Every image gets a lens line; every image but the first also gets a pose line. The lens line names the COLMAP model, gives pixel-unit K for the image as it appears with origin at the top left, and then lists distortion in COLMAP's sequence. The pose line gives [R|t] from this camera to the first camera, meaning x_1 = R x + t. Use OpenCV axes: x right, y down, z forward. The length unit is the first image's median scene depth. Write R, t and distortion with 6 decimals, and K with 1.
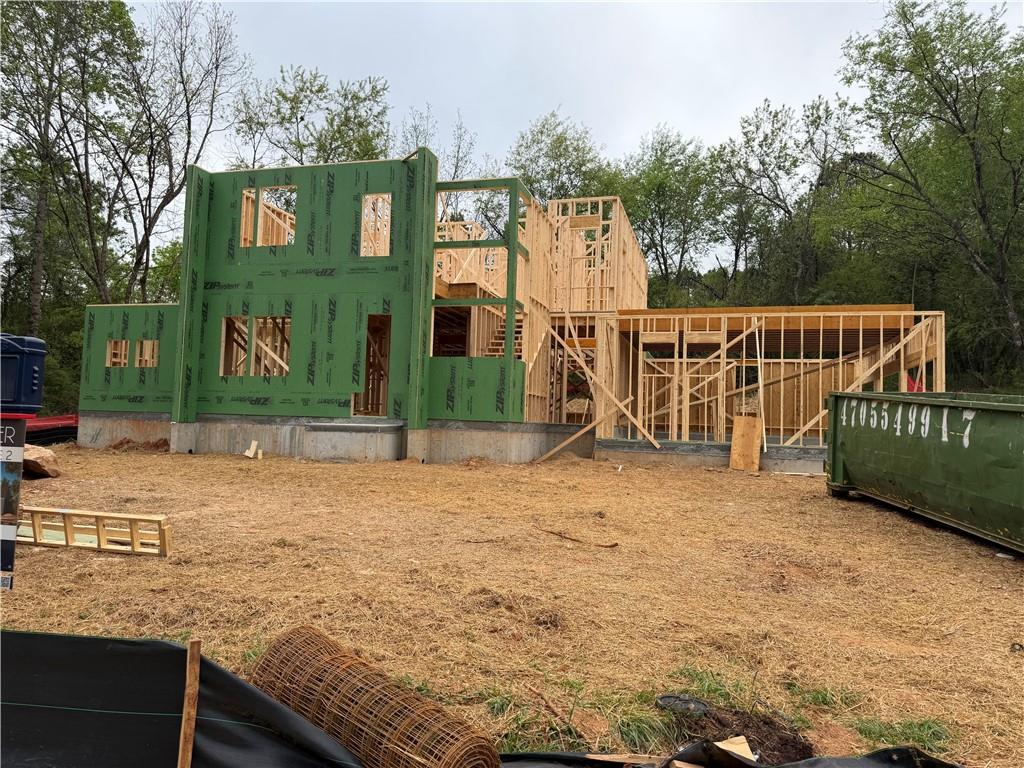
lens RADIAL K [[714.8, 0, 497.8], [0, 714.8, 380.7], [0, 0, 1]] dist [0.116172, -0.136819]
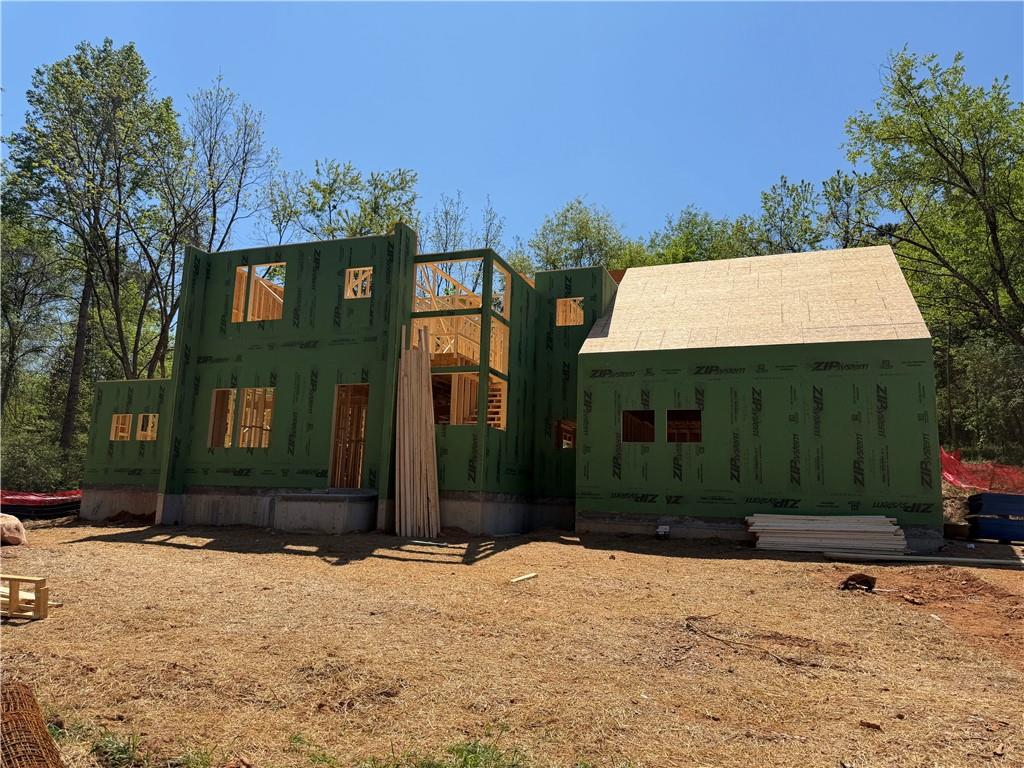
lens RADIAL K [[711.1, 0, 506.4], [0, 711.1, 384.0], [0, 0, 1]] dist [0.104303, -0.138116]
pose [[0.997716, -0.010839, -0.066673, 0.103205], [0.003798, 0.994481, -0.104846, 0.012408], [0.067441, 0.104354, 0.992251, 0.017027]]
